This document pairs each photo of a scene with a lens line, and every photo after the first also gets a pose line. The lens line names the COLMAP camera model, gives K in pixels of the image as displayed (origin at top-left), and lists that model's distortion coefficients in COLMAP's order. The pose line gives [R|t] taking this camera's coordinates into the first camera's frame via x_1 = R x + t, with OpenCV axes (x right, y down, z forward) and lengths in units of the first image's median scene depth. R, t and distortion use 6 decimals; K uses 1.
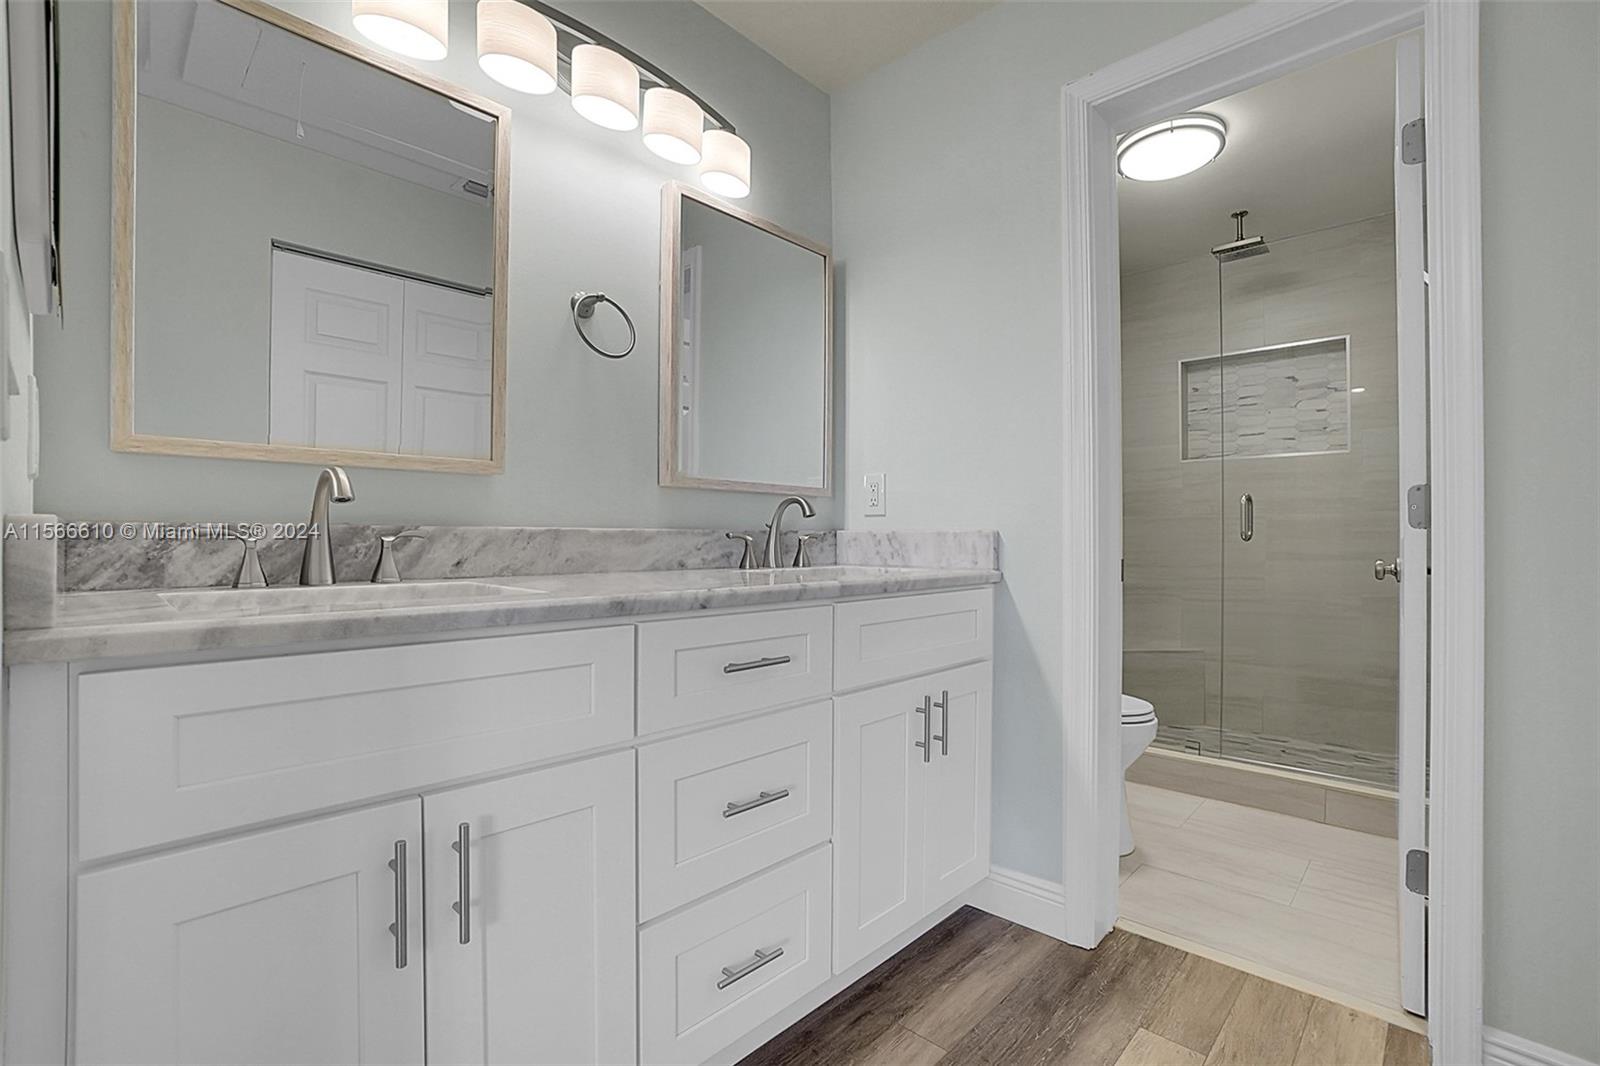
lens RADIAL K [[738.7, 0, 784.6], [0, 738.7, 539.2], [0, 0, 1]] dist [-0.068693, 0.028188]
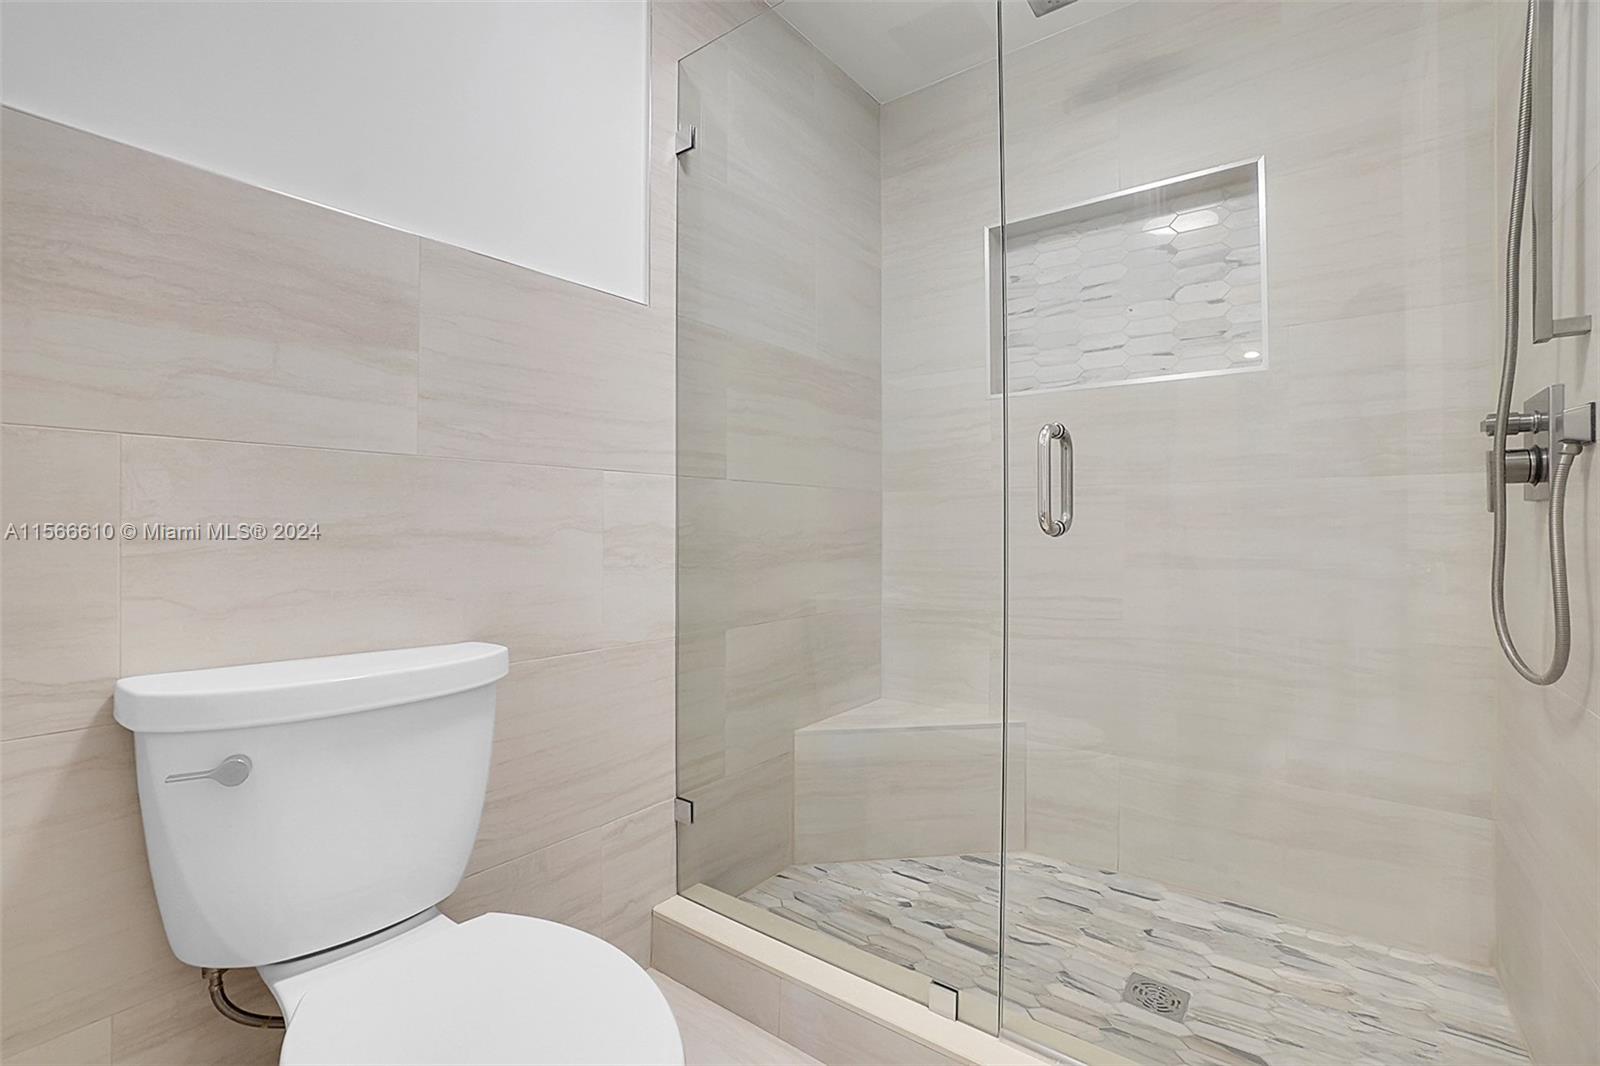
lens RADIAL K [[709.6, 0, 790.6], [0, 709.6, 523.8], [0, 0, 1]] dist [-0.065279, 0.023844]
pose [[0.994492, -0.000087, 0.104816, 0.350728], [0.000401, 0.999996, -0.002968, -0.002522], [-0.104815, 0.002994, 0.994487, 0.482689]]
